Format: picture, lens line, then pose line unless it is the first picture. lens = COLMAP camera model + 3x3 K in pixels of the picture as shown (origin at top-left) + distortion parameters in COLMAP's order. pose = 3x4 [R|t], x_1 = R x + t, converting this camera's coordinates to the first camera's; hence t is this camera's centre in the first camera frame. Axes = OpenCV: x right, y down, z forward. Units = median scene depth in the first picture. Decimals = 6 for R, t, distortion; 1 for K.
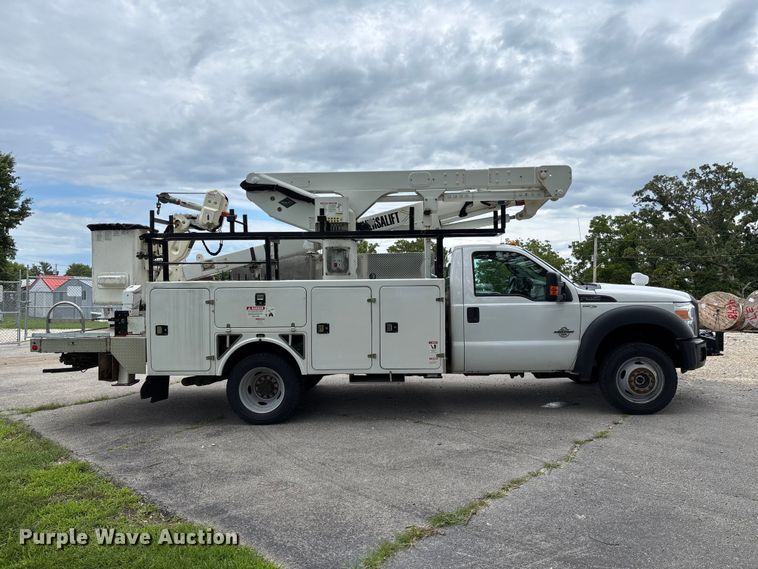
lens RADIAL K [[572.1, 0, 384.0], [0, 572.1, 286.9], [0, 0, 1]] dist [0.063584, -0.063992]
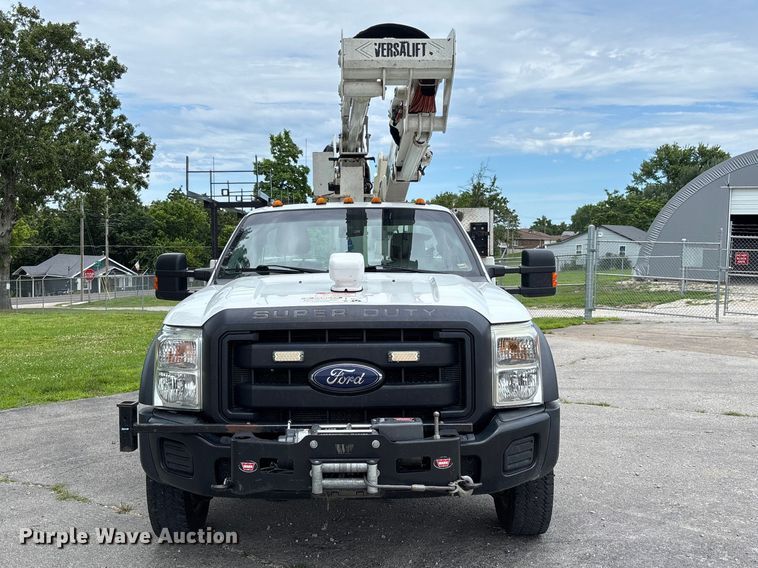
lens RADIAL K [[773.7, 0, 346.0], [0, 773.7, 276.6], [0, 0, 1]] dist [0.020227, 0.000091]
pose [[0.021090, 0.043905, -0.998813, 0.131444], [0.009779, 0.998978, 0.044119, -0.004085], [0.999730, -0.010698, 0.020639, 0.133932]]
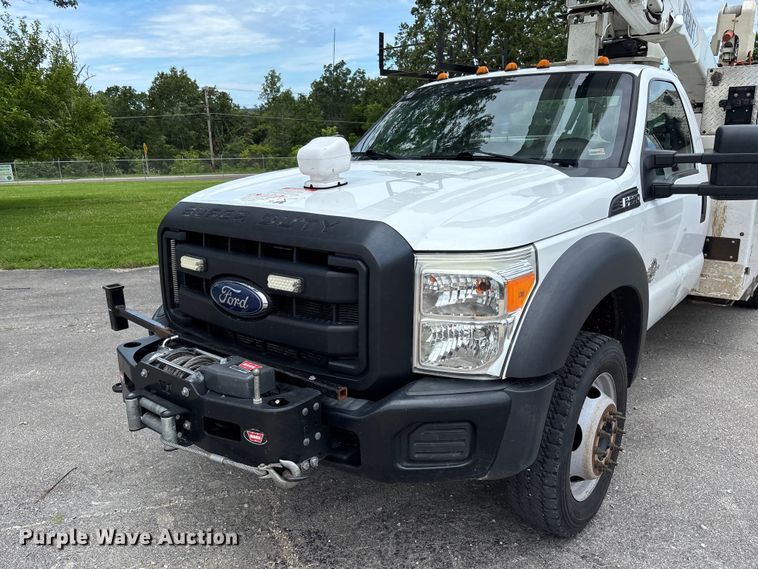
lens RADIAL K [[576.7, 0, 381.7], [0, 576.7, 284.0], [0, 0, 1]] dist [0.057853, -0.073144]
pose [[-0.601368, 0.225991, -0.766345, 0.092109], [0.030752, 0.965000, 0.260441, -0.003842], [0.798380, 0.133054, -0.587270, 0.166137]]
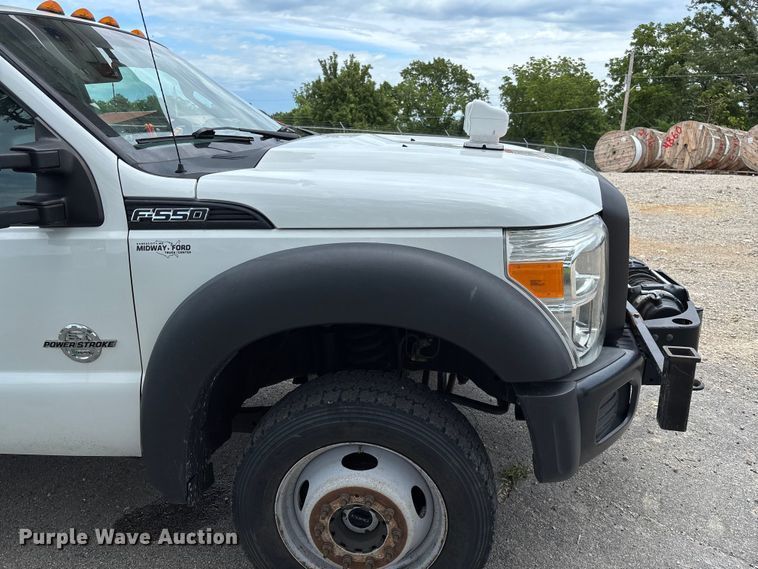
lens RADIAL K [[567.4, 0, 375.8], [0, 567.4, 291.7], [0, 0, 1]] dist [0.073723, -0.090234]
pose [[0.997635, 0.004443, -0.068594, 0.054436], [0.015667, 0.956944, 0.289848, -0.002048], [0.066929, -0.290237, 0.954611, 0.090208]]
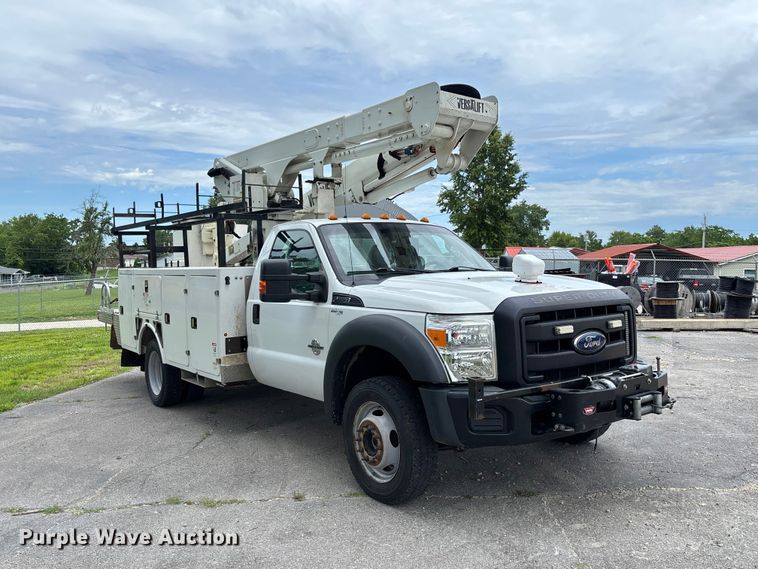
lens RADIAL K [[634.0, 0, 392.6], [0, 634.0, 282.7], [0, 0, 1]] dist [0.026213, 0.004392]
pose [[0.629876, 0.023775, -0.776331, 0.110568], [0.012035, 0.999113, 0.040362, -0.003047], [0.776602, -0.034767, 0.629031, 0.071251]]
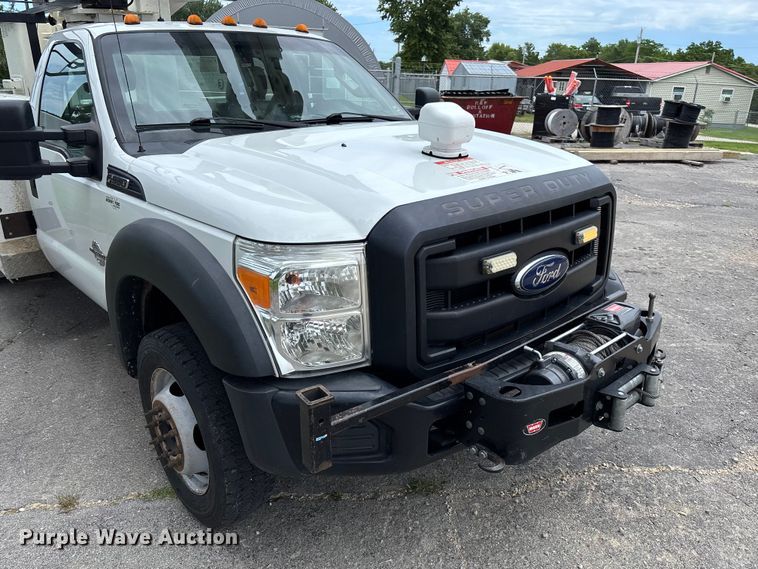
lens RADIAL K [[572.1, 0, 384.0], [0, 572.1, 286.9], [0, 0, 1]] dist [0.063584, -0.063992]
pose [[0.686450, 0.262027, -0.678328, 0.086667], [-0.004469, 0.934326, 0.356393, -0.005544], [0.727164, -0.241614, 0.642539, 0.103006]]
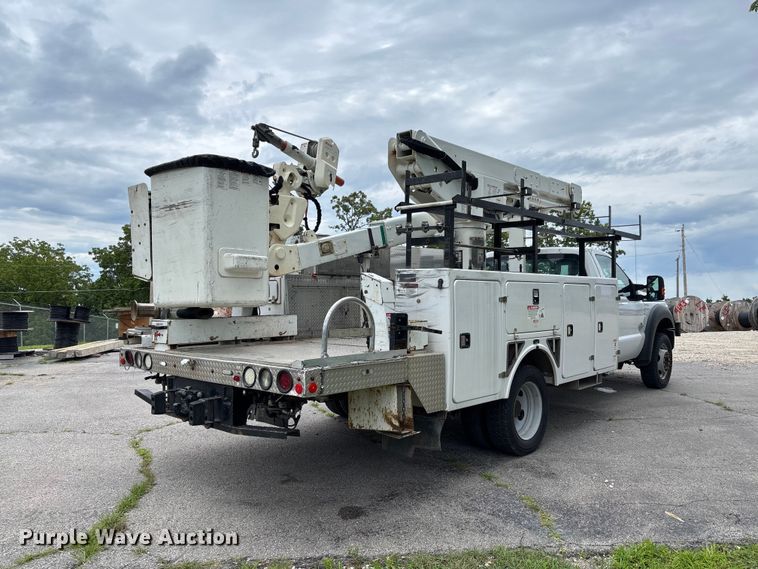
lens RADIAL K [[567.4, 0, 375.8], [0, 567.4, 291.7], [0, 0, 1]] dist [0.073723, -0.090234]
pose [[0.640904, 0.017482, 0.767422, -0.111808], [-0.009184, 0.999844, -0.015107, 0.003292], [-0.767566, 0.002634, 0.640965, 0.075763]]
